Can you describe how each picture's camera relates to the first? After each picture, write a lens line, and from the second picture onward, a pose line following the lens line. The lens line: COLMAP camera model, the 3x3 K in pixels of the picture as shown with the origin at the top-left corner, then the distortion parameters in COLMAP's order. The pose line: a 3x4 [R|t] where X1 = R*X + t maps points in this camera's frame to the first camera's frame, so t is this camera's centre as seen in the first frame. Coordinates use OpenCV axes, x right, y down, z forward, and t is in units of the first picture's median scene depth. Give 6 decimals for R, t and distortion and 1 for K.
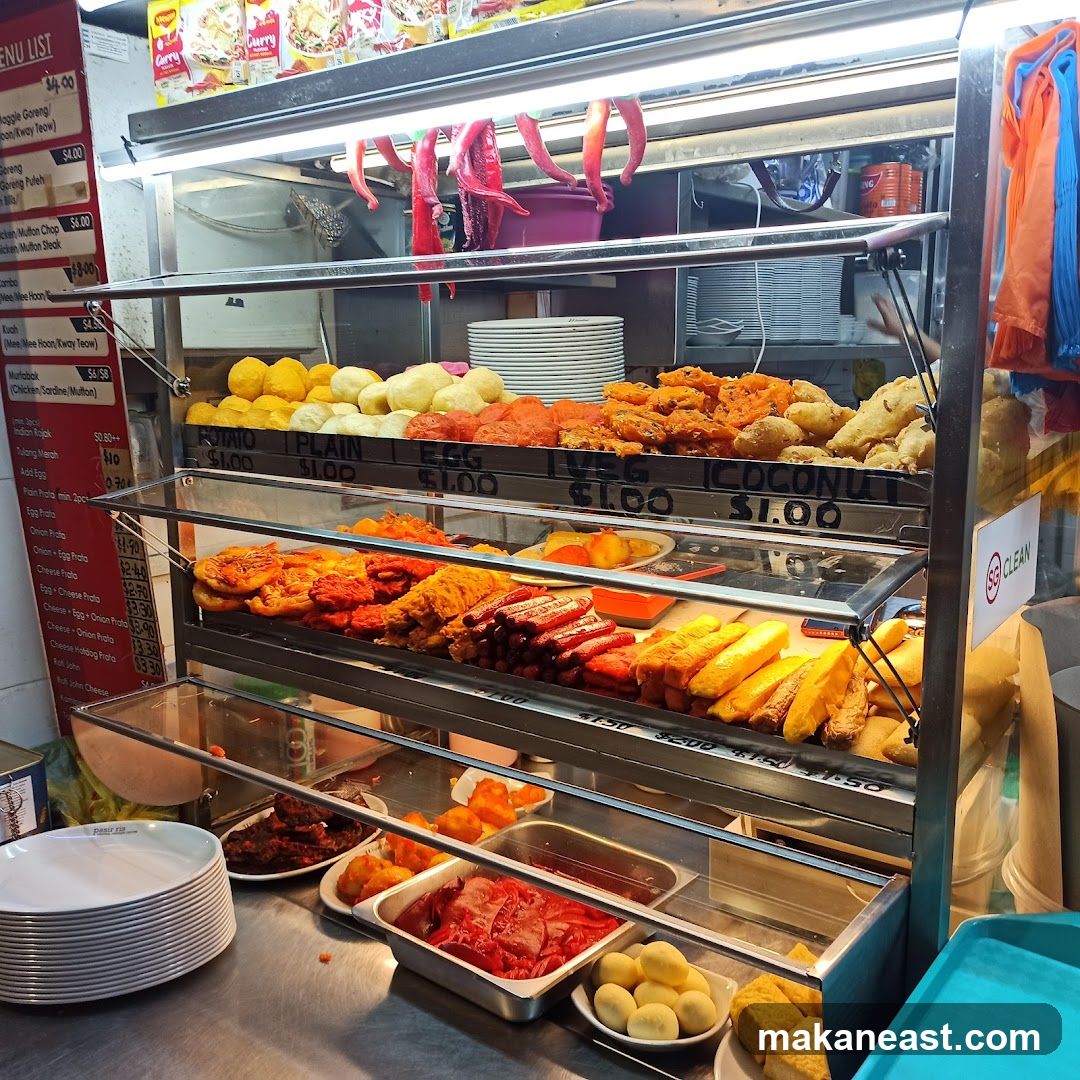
lens RADIAL K [[1093.1, 0, 540.0], [0, 1093.1, 540.0], [0, 0, 1]] dist [0.033833, -0.002064]
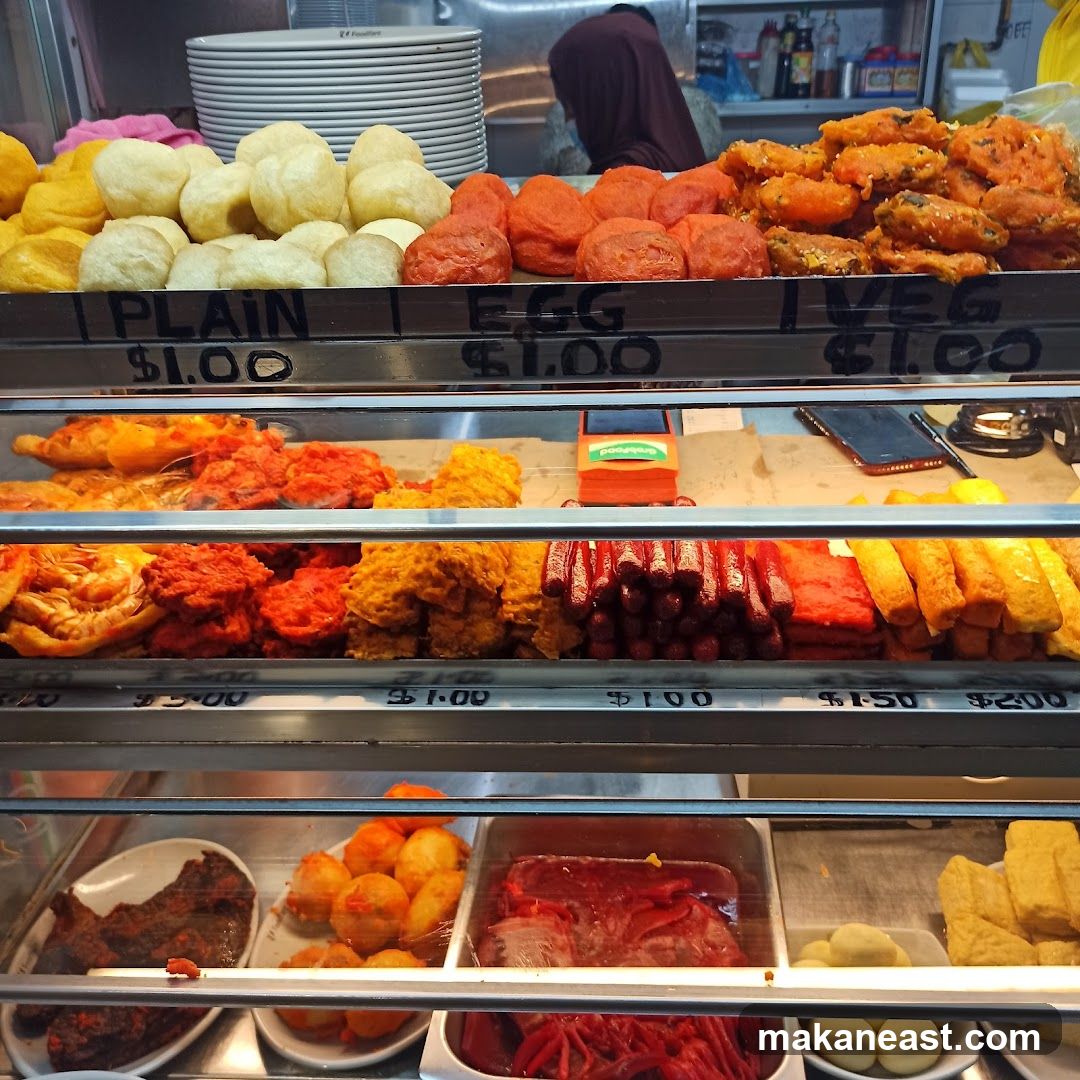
lens RADIAL K [[1093.1, 0, 540.0], [0, 1093.1, 540.0], [0, 0, 1]] dist [0.033833, -0.002064]
pose [[0.822741, -0.249447, 0.510757, -0.388341], [0.124804, 0.955911, 0.265815, -0.114292], [-0.554546, -0.154953, 0.817600, 0.564545]]
